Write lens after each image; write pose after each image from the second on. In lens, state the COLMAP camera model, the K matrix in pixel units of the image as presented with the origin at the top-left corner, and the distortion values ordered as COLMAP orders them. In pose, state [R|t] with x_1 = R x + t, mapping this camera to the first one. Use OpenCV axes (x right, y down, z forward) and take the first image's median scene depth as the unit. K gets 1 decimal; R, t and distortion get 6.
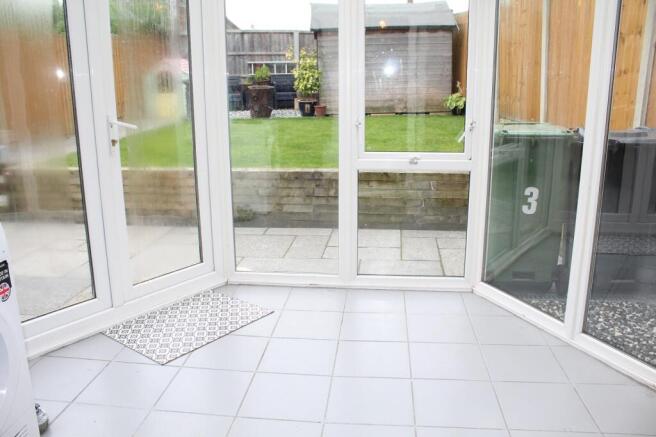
lens RADIAL K [[537.0, 0, 328.0], [0, 537.0, 218.5], [0, 0, 1]] dist [-0.140178, -0.000615]
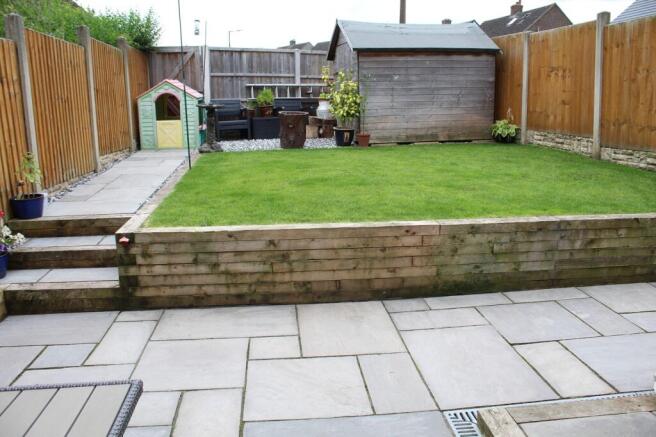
lens RADIAL K [[537.0, 0, 328.0], [0, 537.0, 218.5], [0, 0, 1]] dist [-0.140178, -0.000615]
pose [[0.974919, -0.044302, 0.218105, -0.275253], [0.053657, 0.997868, -0.037156, -0.040125], [-0.215994, 0.047927, 0.975218, 0.146061]]
